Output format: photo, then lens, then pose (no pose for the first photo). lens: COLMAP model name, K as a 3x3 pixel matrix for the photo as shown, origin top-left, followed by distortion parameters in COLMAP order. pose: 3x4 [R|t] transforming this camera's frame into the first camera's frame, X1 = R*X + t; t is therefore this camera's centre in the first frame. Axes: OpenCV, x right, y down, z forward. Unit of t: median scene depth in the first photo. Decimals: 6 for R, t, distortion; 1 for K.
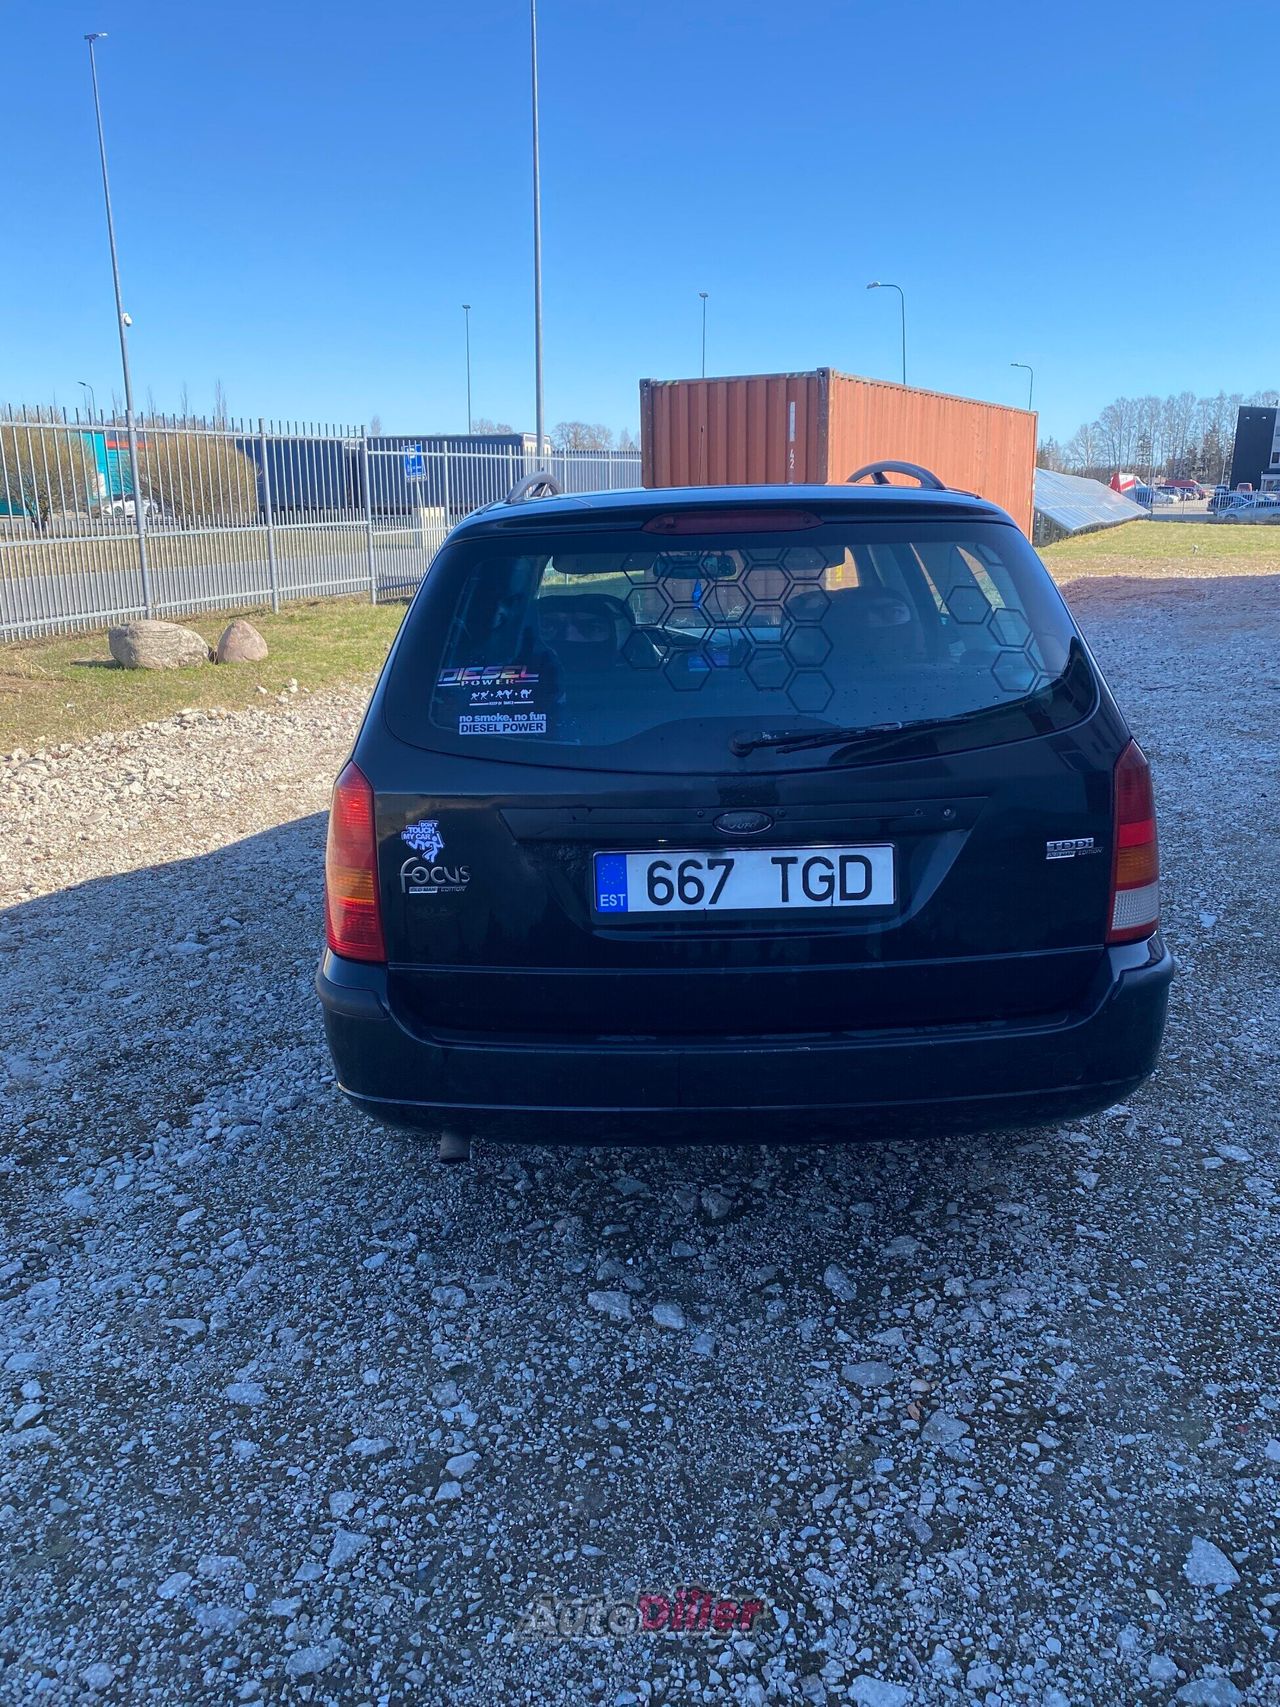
lens RADIAL K [[1282.2, 0, 640.0], [0, 1282.2, 853.5], [0, 0, 1]] dist [0.012515, -0.006310]
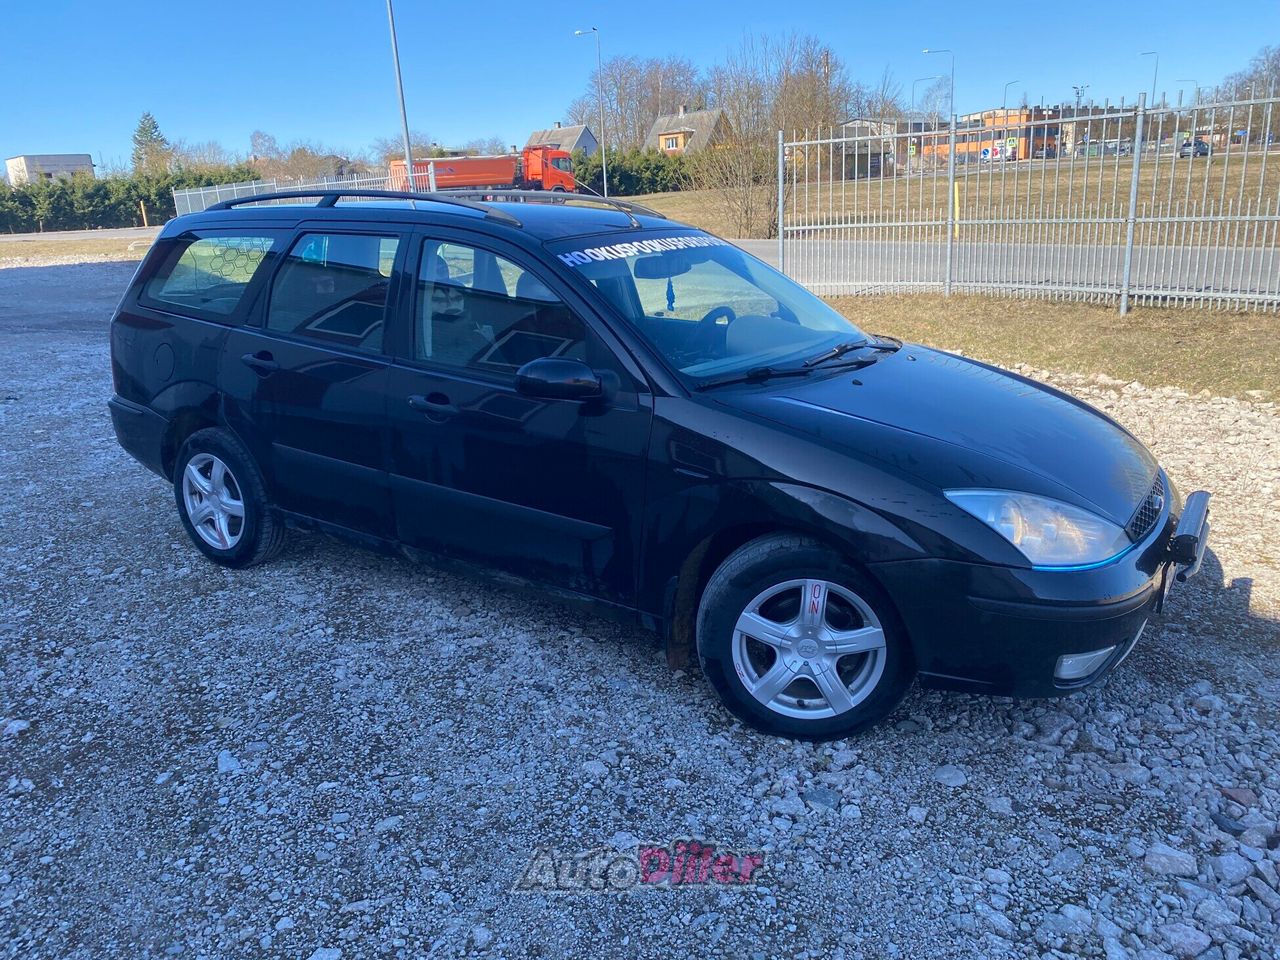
lens RADIAL K [[961.4, 0, 640.0], [0, 961.4, 480.0], [0, 0, 1]] dist [0.012515, -0.006310]
pose [[-0.525260, 0.256671, -0.811309, 0.756387], [-0.213246, 0.883298, 0.417506, -0.409733], [0.823789, 0.392307, -0.409227, 1.404518]]
